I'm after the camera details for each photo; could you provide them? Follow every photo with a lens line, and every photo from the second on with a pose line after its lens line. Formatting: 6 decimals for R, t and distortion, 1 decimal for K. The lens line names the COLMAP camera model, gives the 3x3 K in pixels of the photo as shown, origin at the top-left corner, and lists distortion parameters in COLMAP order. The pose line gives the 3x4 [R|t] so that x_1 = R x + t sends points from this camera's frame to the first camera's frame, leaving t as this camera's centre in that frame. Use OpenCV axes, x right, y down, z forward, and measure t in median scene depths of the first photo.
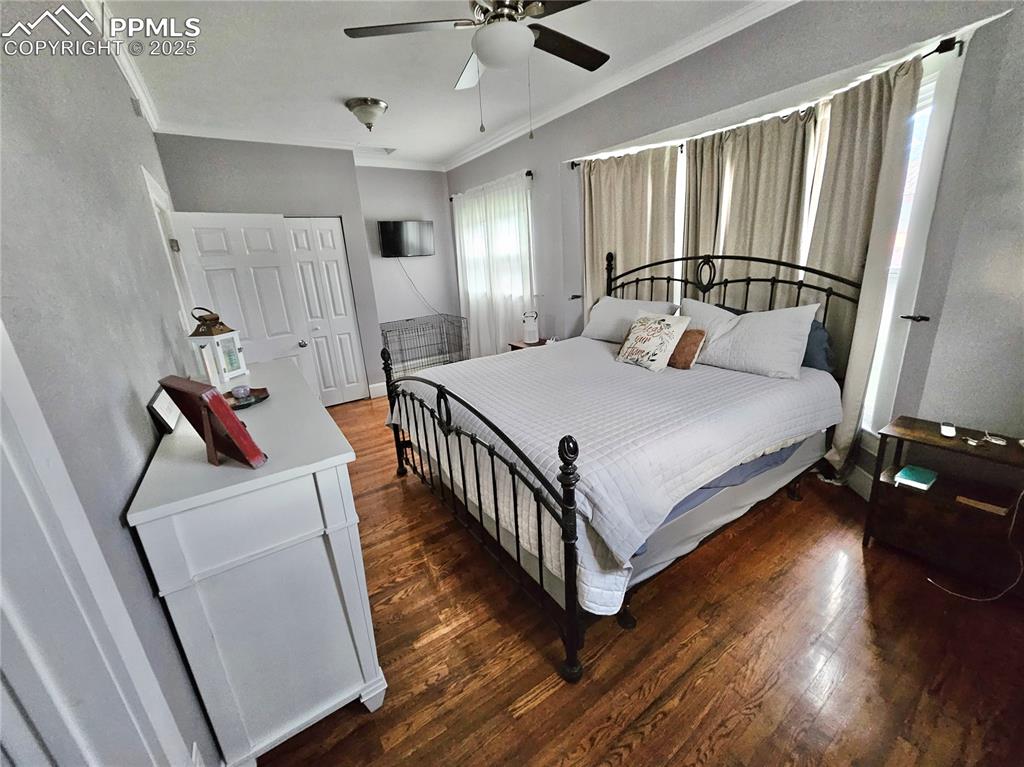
lens RADIAL K [[408.1, 0, 514.5], [0, 408.1, 378.4], [0, 0, 1]] dist [-0.000884, -0.000061]
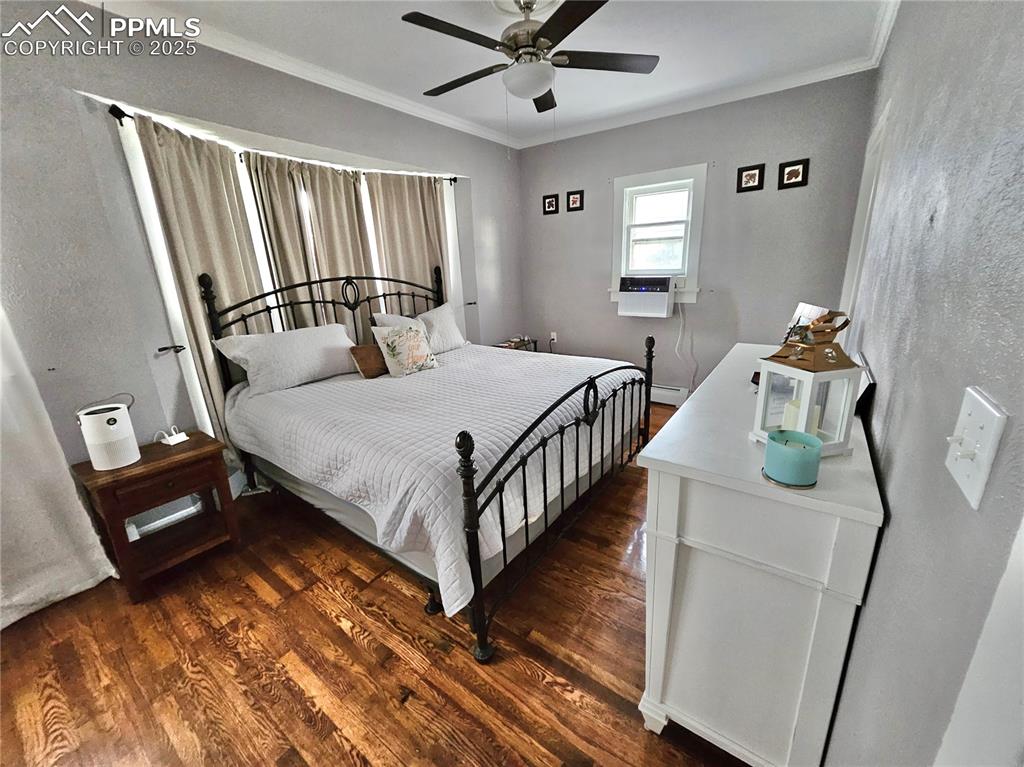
lens RADIAL K [[408.1, 0, 513.4], [0, 408.1, 383.0], [0, 0, 1]] dist [-0.000884, -0.000061]
pose [[-0.342920, -0.193911, 0.919132, -0.730668], [0.322402, 0.894732, 0.309049, -0.238938], [-0.882305, 0.402309, -0.244304, 0.980357]]
